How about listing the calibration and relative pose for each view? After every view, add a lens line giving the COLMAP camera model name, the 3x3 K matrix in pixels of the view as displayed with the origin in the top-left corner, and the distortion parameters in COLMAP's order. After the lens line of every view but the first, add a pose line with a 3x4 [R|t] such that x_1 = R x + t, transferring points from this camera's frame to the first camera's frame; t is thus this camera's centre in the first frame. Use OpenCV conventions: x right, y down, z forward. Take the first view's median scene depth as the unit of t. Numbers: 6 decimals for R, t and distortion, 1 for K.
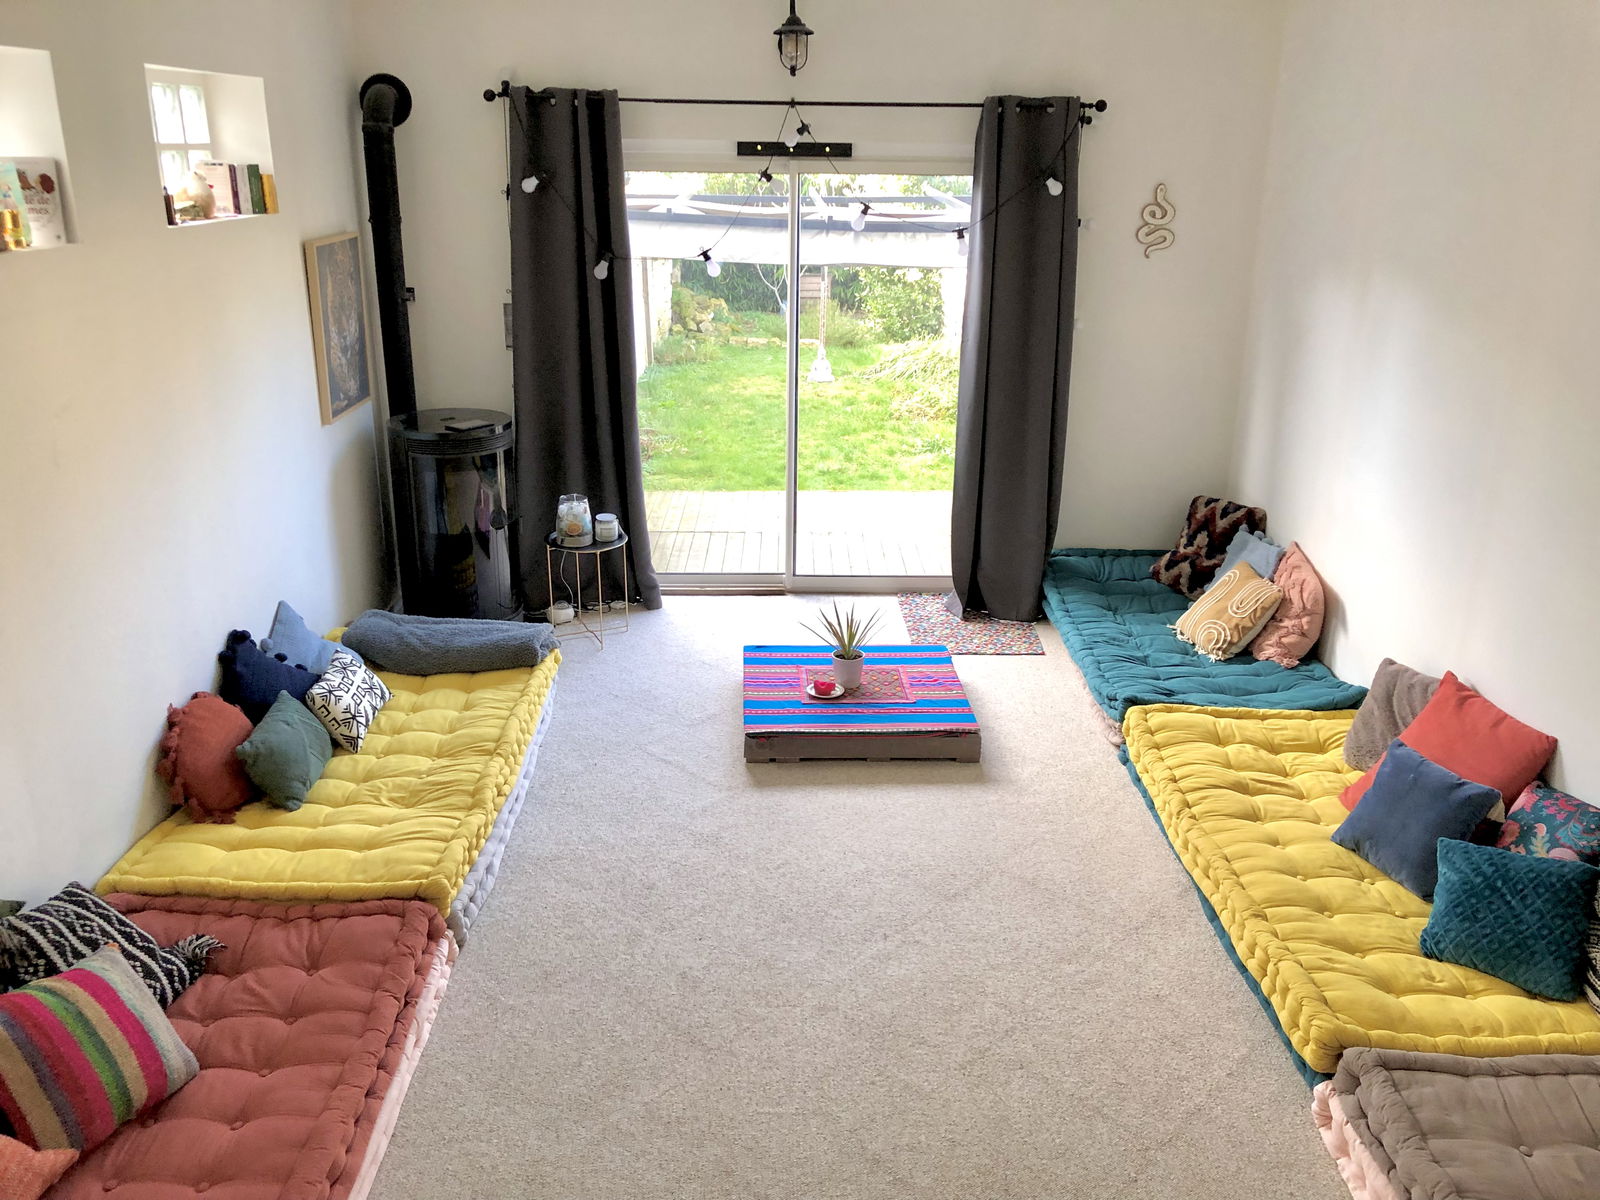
lens RADIAL K [[1298.9, 0, 799.9], [0, 1298.9, 600.8], [0, 0, 1]] dist [0.009394, 0.000464]
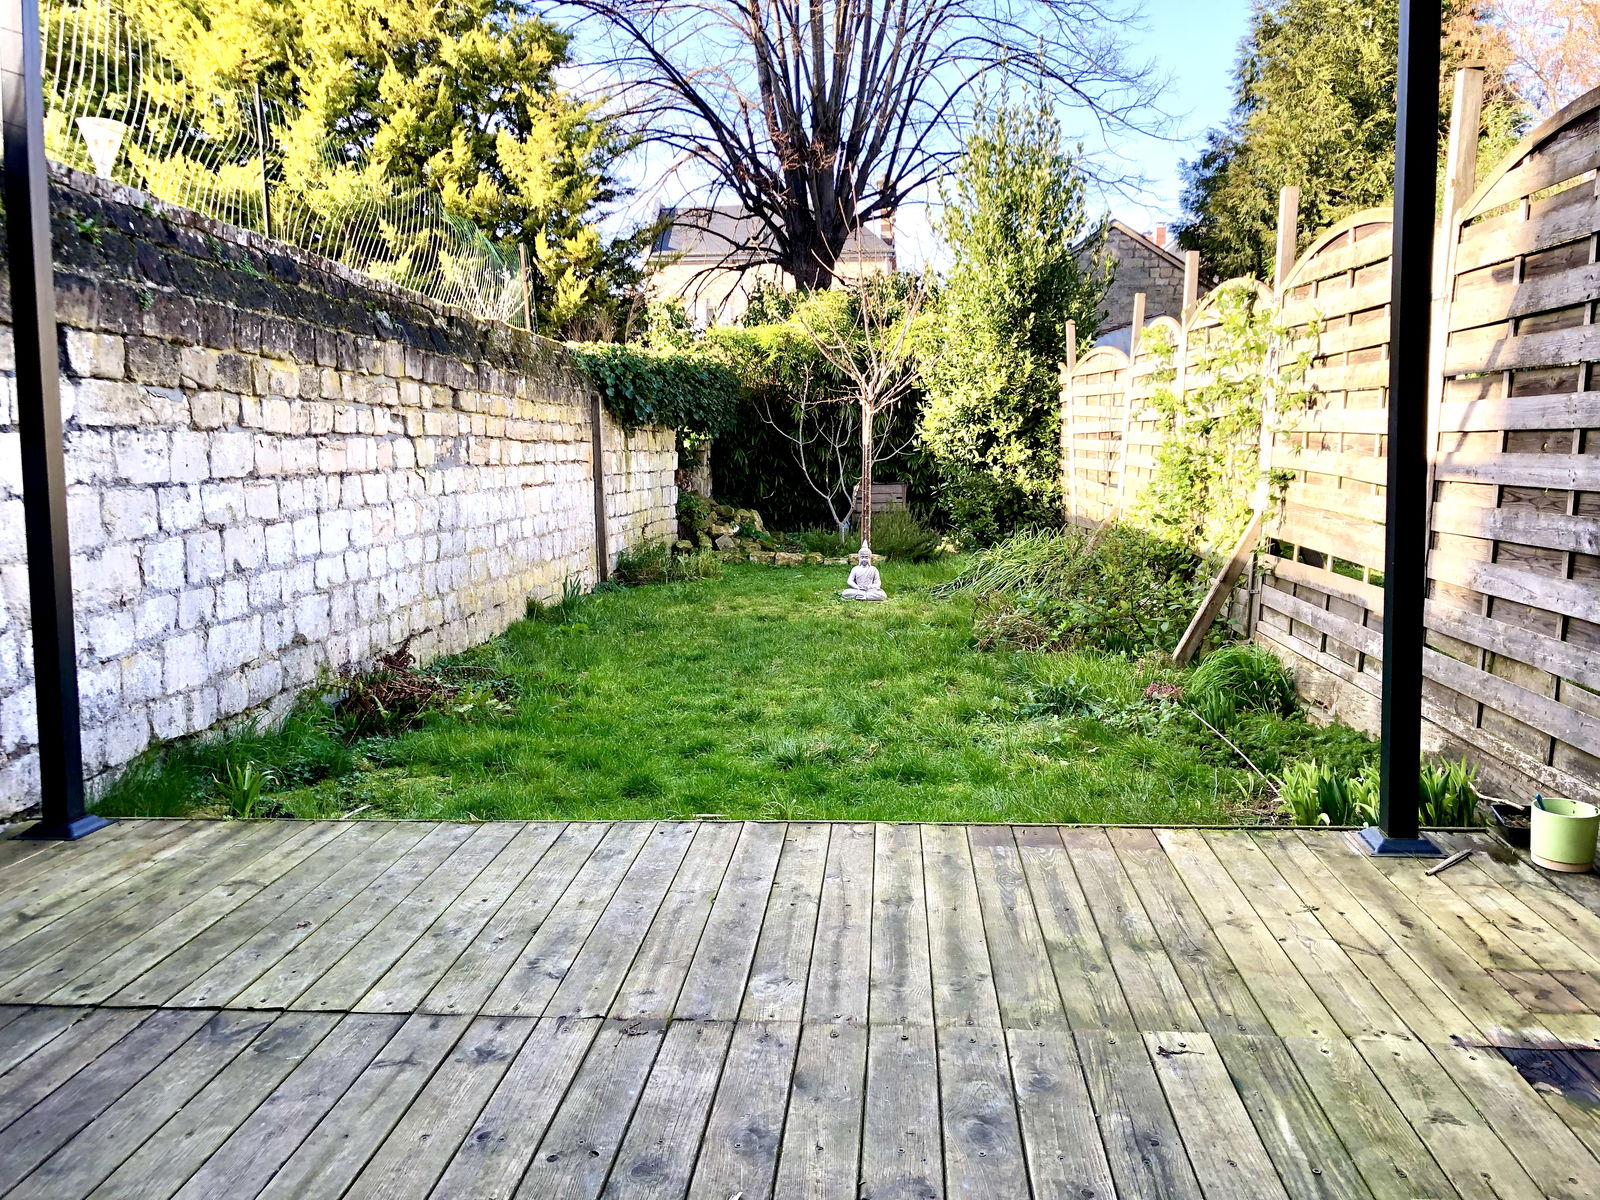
lens RADIAL K [[1298.9, 0, 797.6], [0, 1298.9, 595.9], [0, 0, 1]] dist [0.009394, 0.000464]
pose [[0.996070, -0.006484, -0.088332, 0.033864], [-0.012138, 0.977914, -0.208656, -0.038876], [0.087734, 0.208908, 0.973992, 0.357179]]
